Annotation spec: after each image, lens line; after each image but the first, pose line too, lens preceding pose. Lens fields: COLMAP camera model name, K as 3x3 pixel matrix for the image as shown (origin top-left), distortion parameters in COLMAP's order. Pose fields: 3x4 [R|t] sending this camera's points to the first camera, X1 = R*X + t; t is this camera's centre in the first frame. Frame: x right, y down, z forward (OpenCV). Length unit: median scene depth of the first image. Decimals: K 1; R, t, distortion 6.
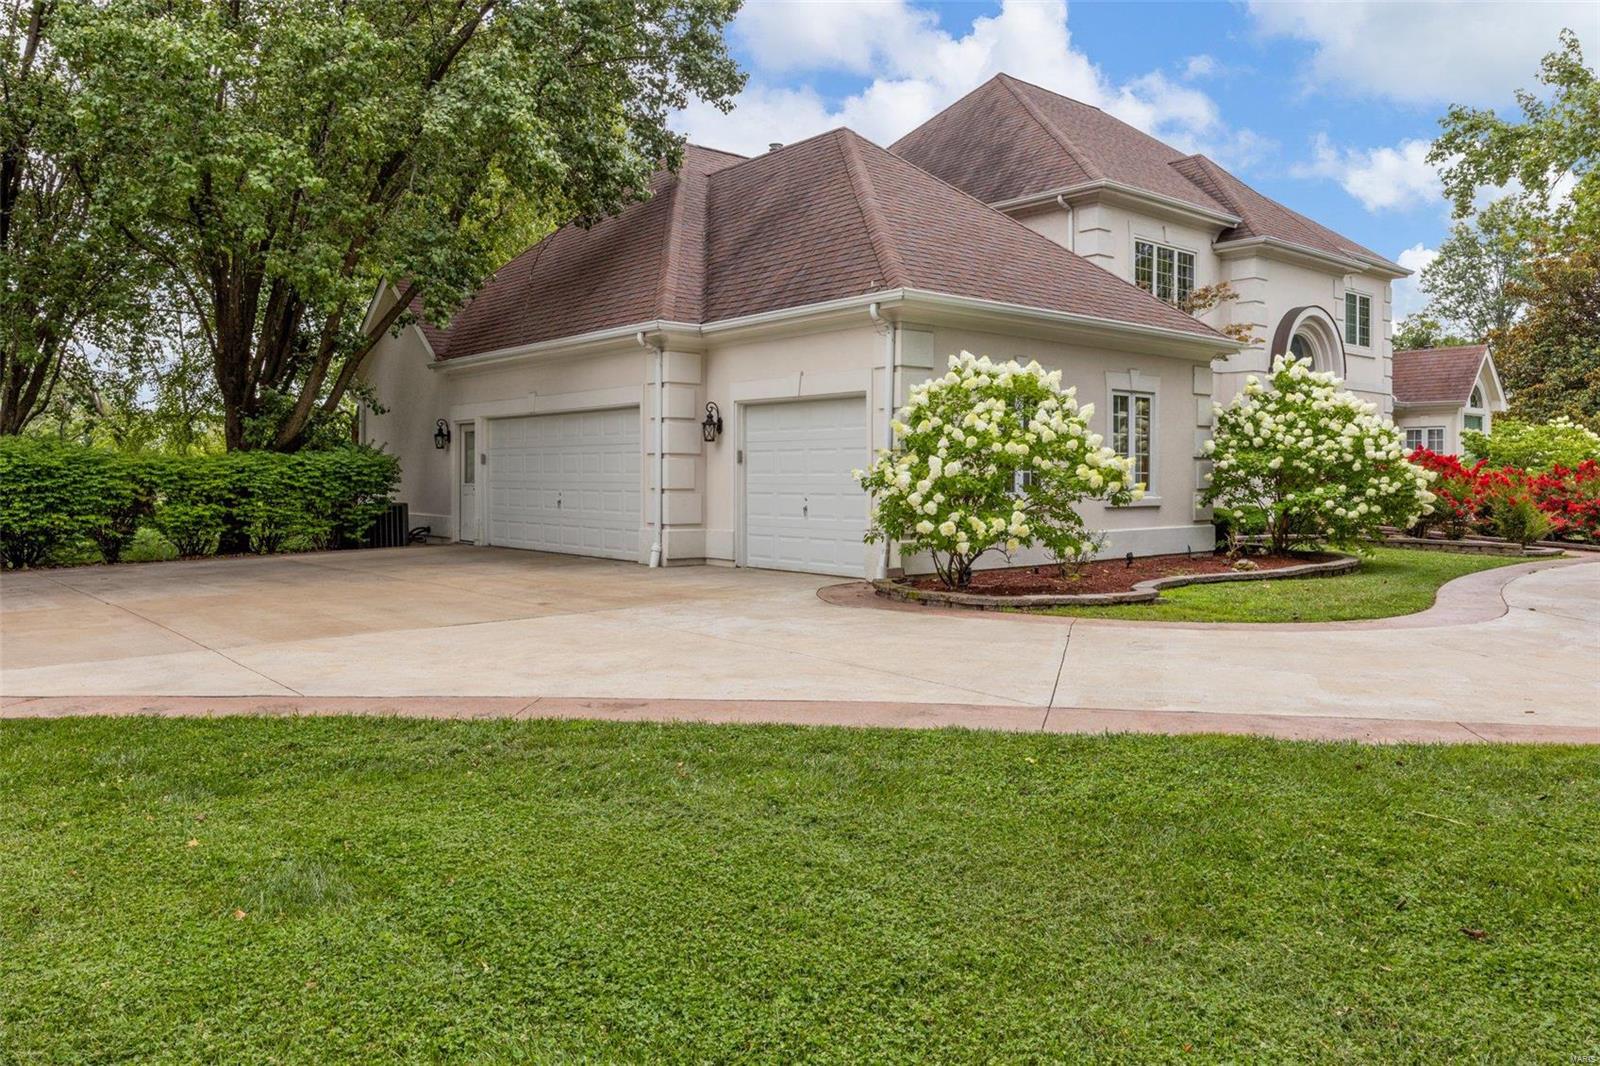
lens RADIAL K [[1135.4, 0, 799.6], [0, 1135.4, 484.0], [0, 0, 1]] dist [-0.005103, -0.001970]
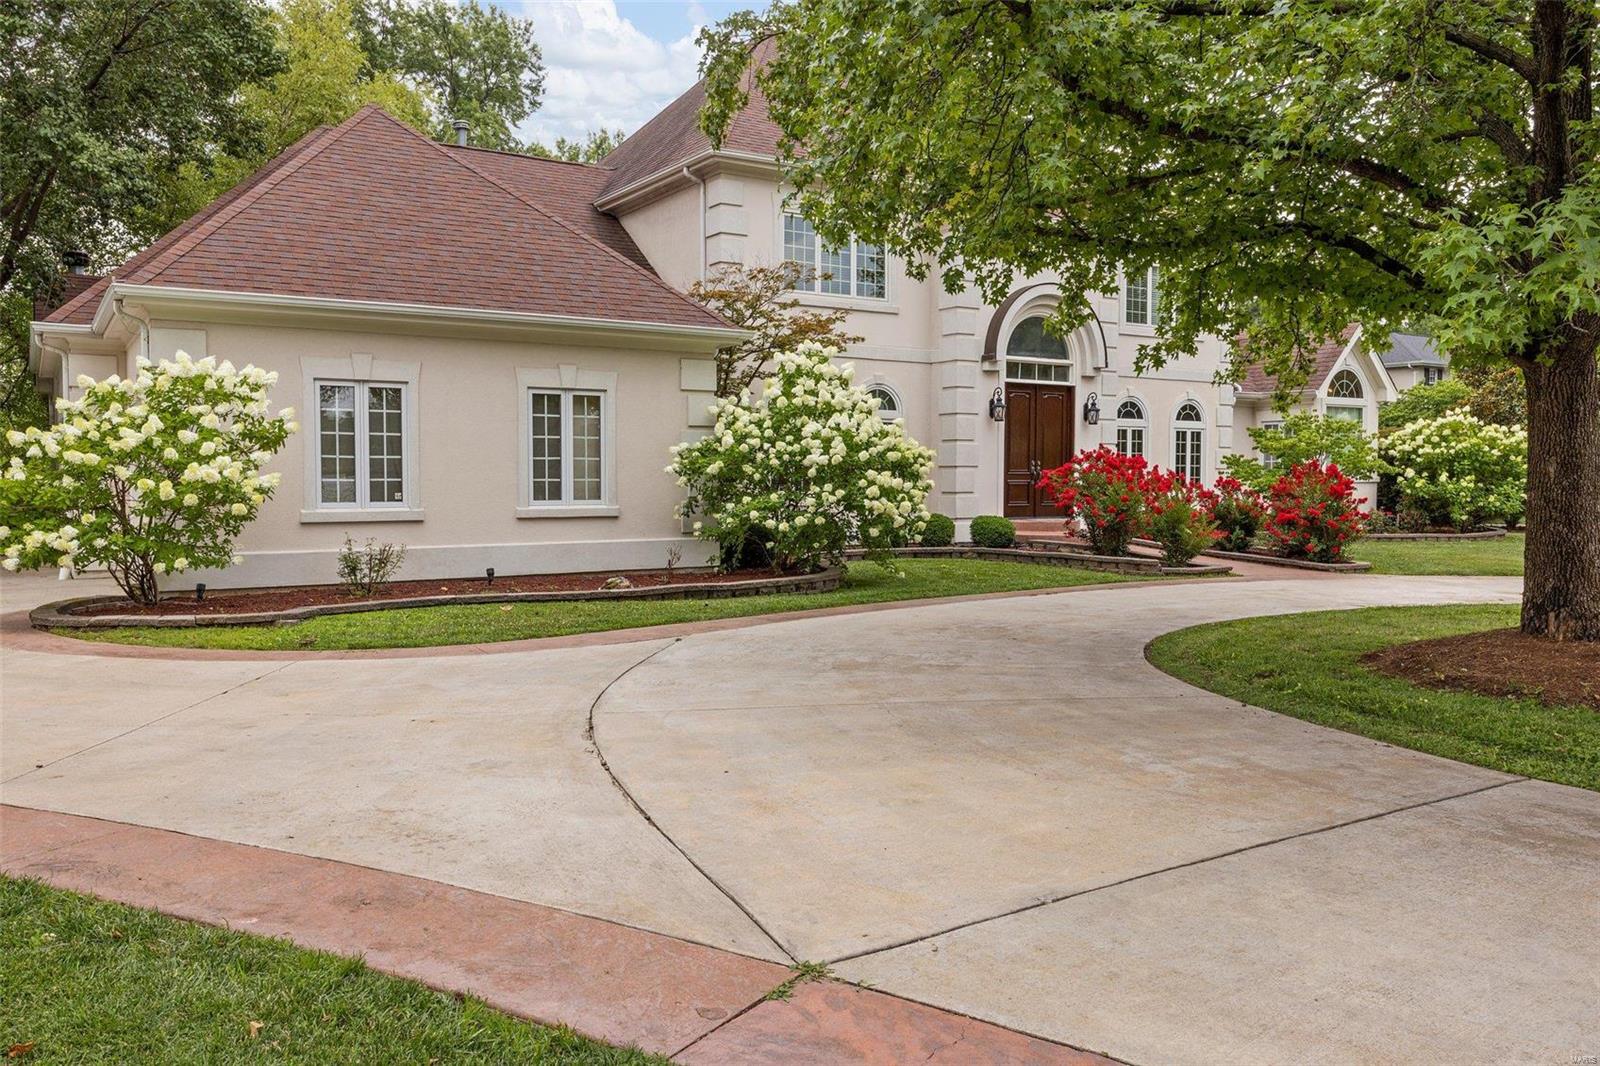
lens RADIAL K [[1227.7, 0, 800.0], [0, 1227.7, 533.0], [0, 0, 1]] dist [-0.004113, 0.000894]
pose [[0.989344, 0.003781, -0.145548, 0.586868], [0.001868, 0.999251, 0.038659, -0.004640], [0.145585, -0.038519, 0.988596, 0.059398]]
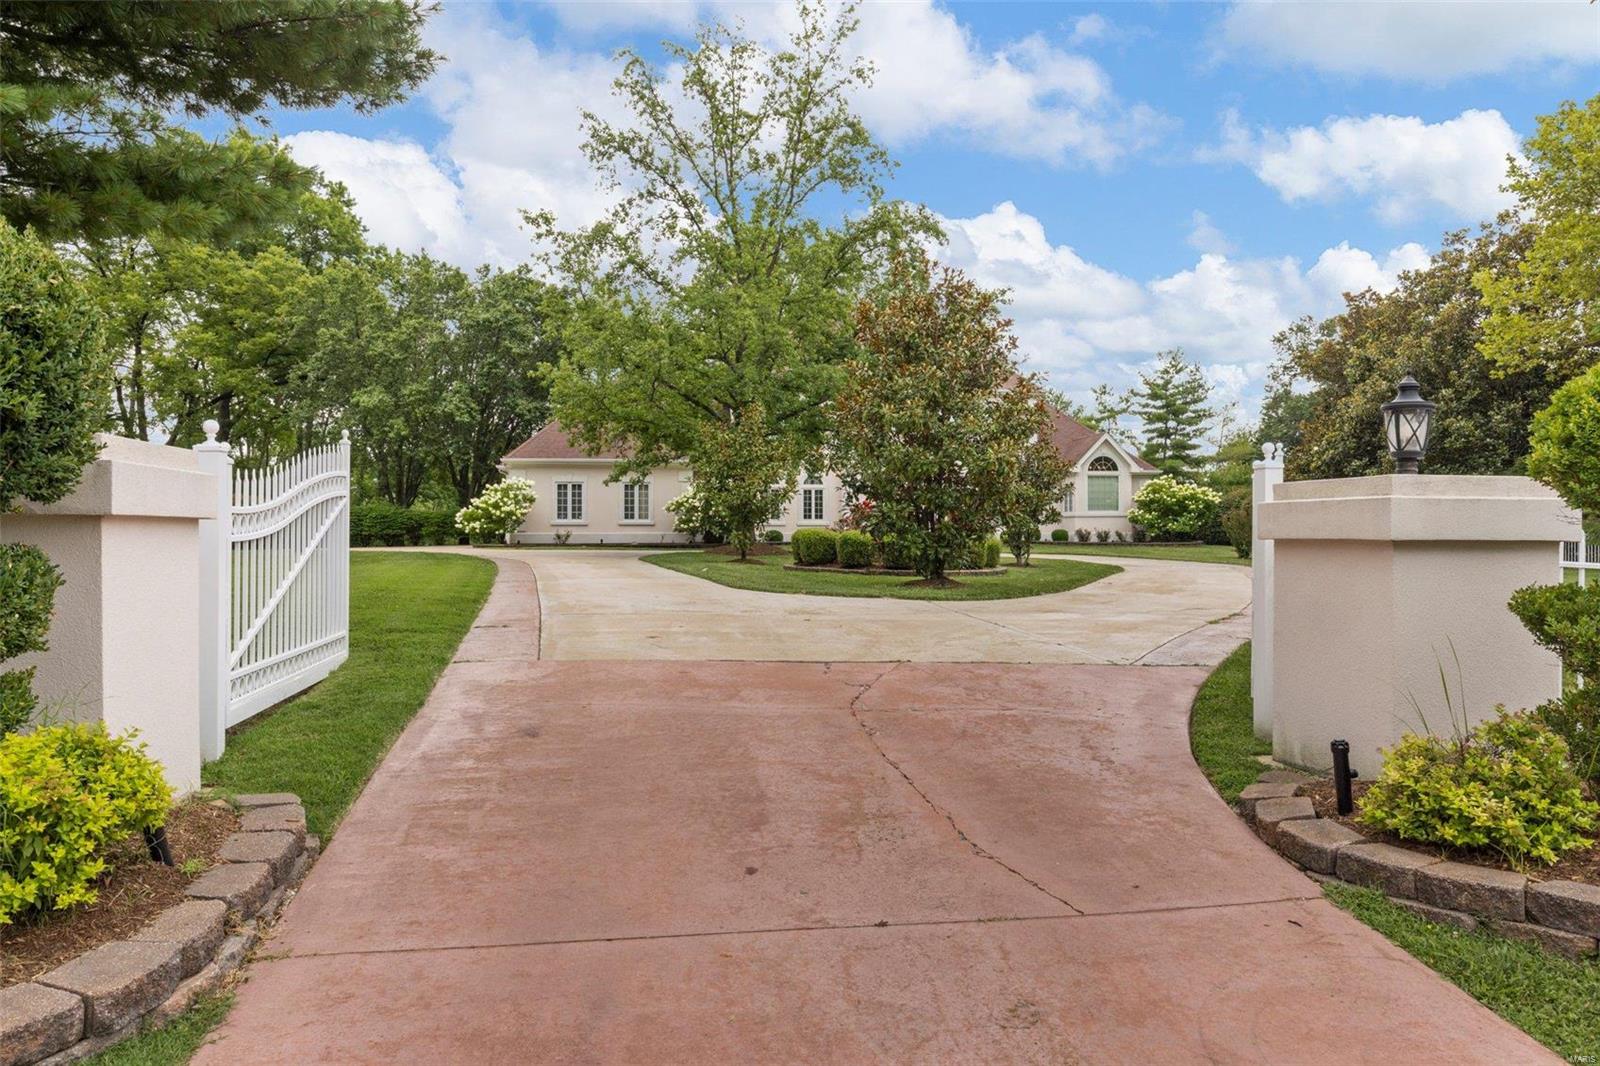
lens RADIAL K [[1105.5, 0, 800.0], [0, 1105.5, 533.0], [0, 0, 1]] dist [0.003163, 0.000011]
pose [[0.835607, -0.003905, -0.549314, 1.975589], [-0.000437, 0.999970, -0.007772, 0.056917], [0.549327, 0.006735, 0.835580, -0.950869]]
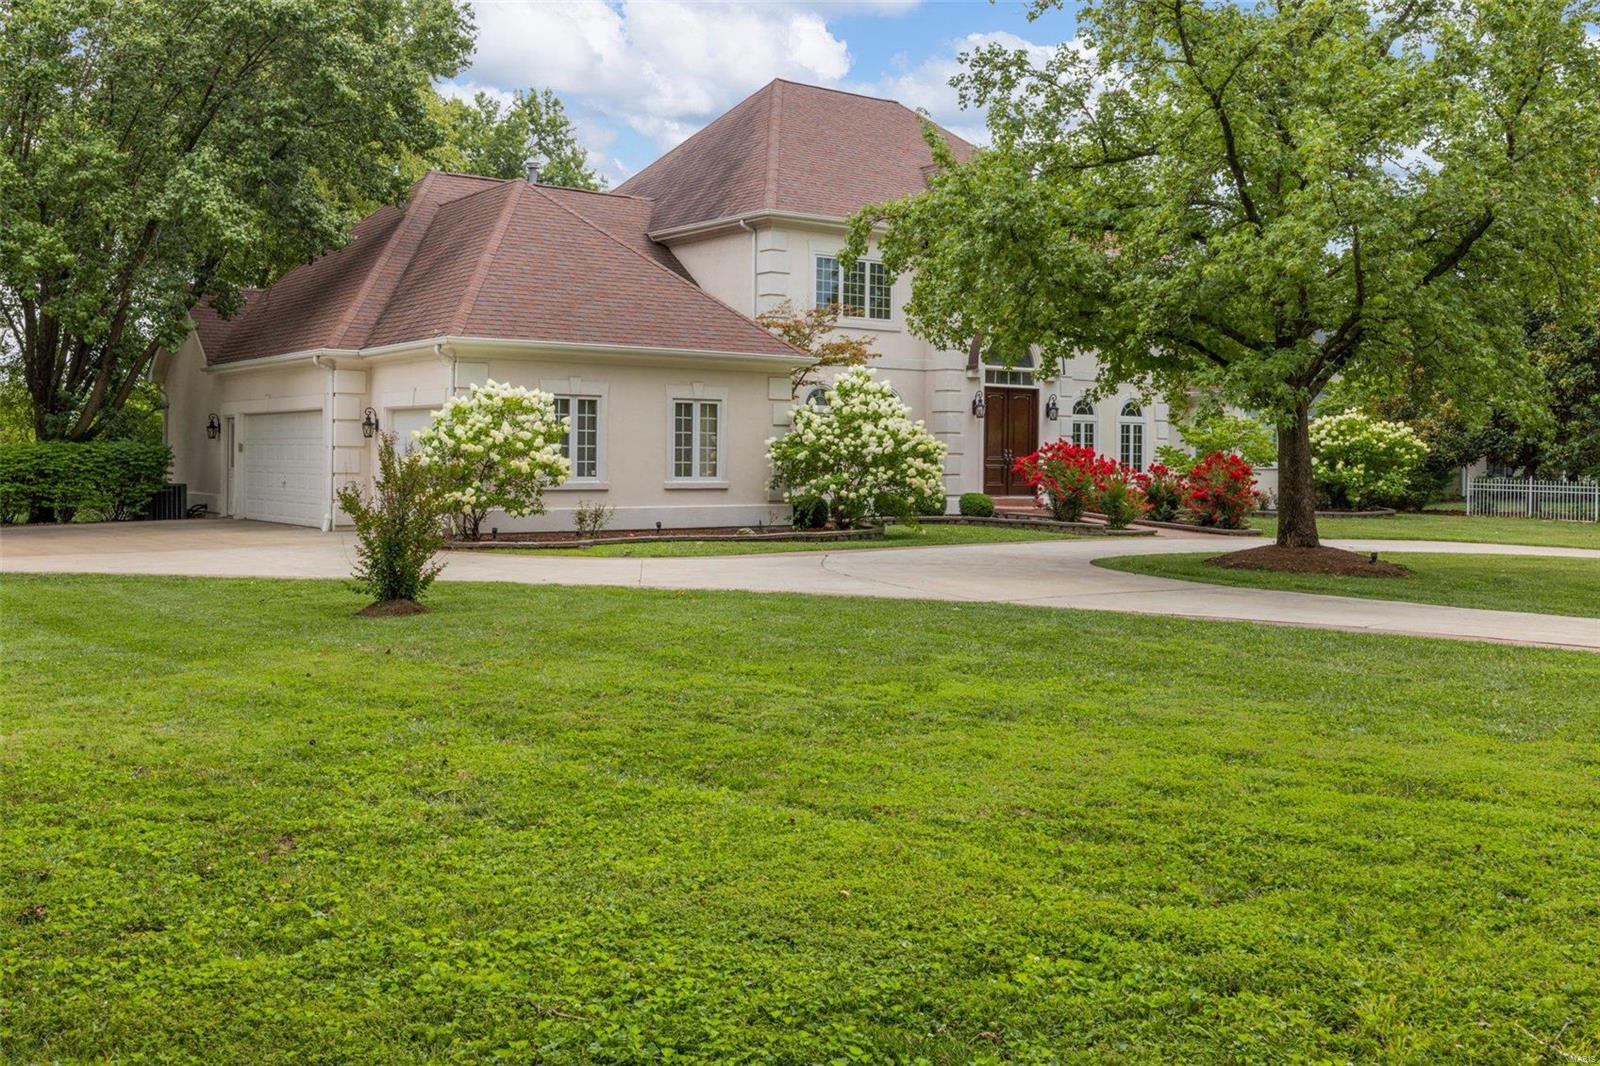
lens RADIAL K [[1543.0, 0, 796.7], [0, 1543.0, 458.8], [0, 0, 1]] dist [-0.004277, -0.002609]
pose [[0.997576, 0.005153, -0.069393, 0.502496], [-0.005653, 0.999959, -0.007012, -0.002298], [0.069354, 0.007387, 0.997565, -0.704398]]
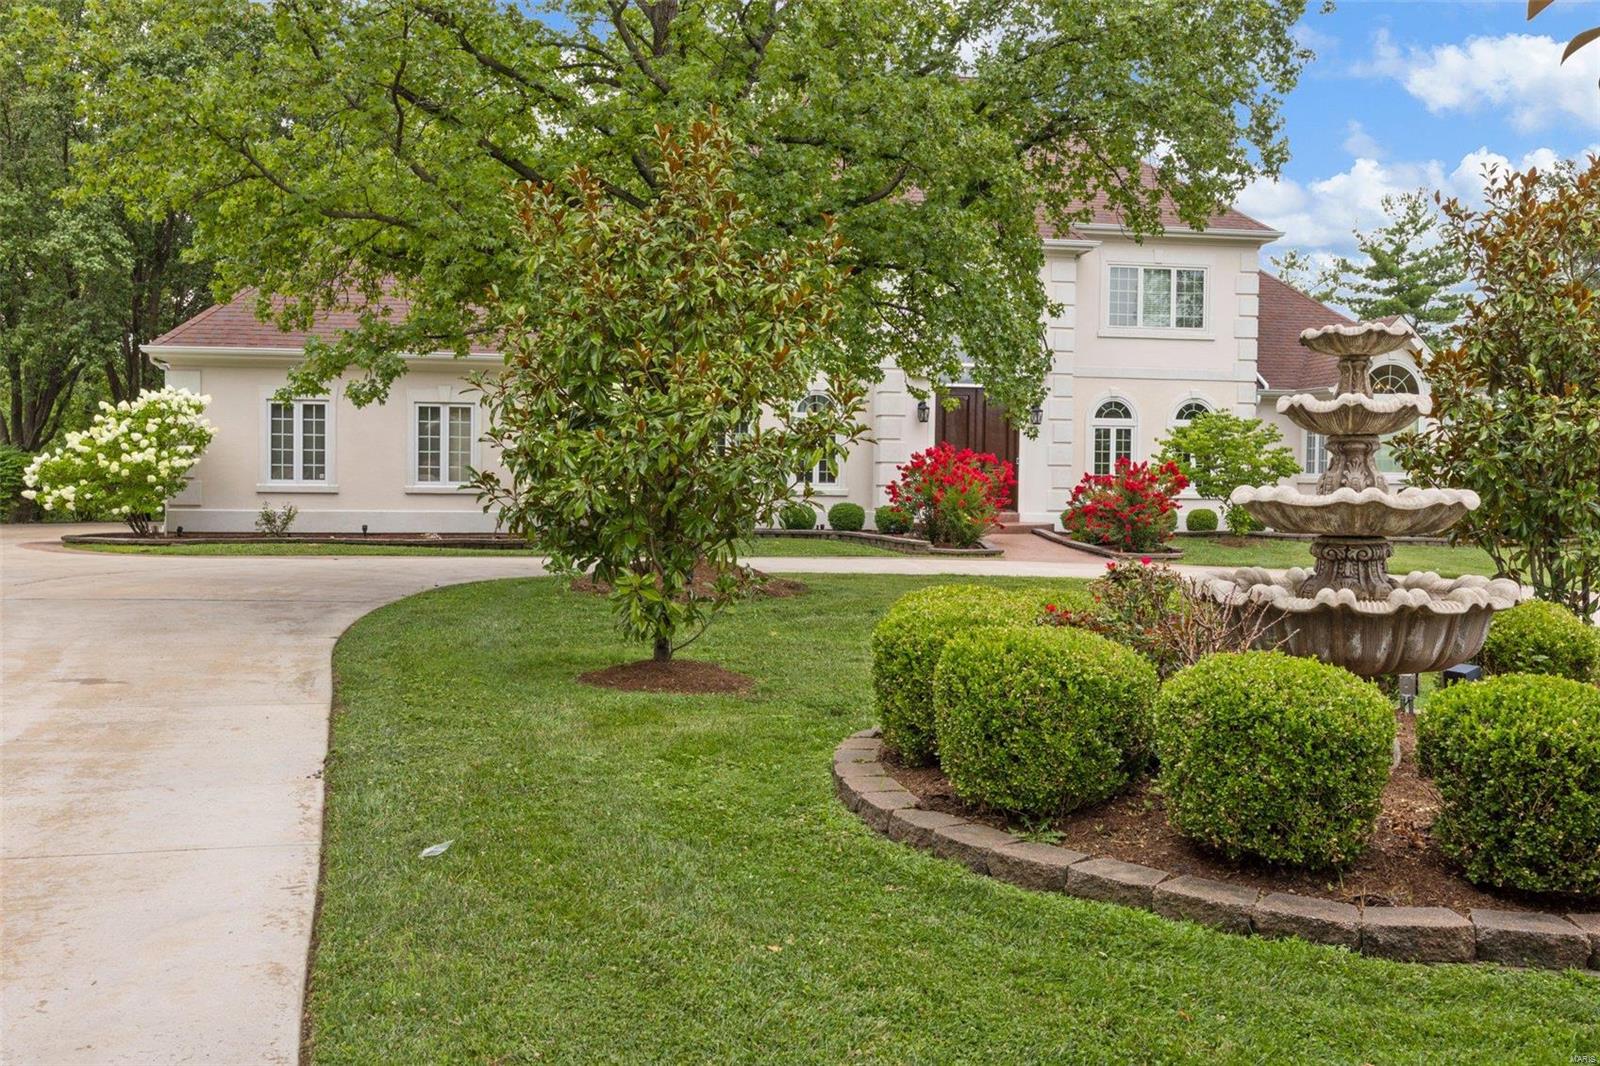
lens RADIAL K [[1463.3, 0, 800.0], [0, 1463.3, 533.0], [0, 0, 1]] dist [-0.007879, -0.004946]
pose [[0.851606, 0.025492, -0.523562, 1.415808], [-0.012614, 0.999524, 0.028150, 0.012291], [0.524030, -0.017369, 0.851522, -0.175574]]
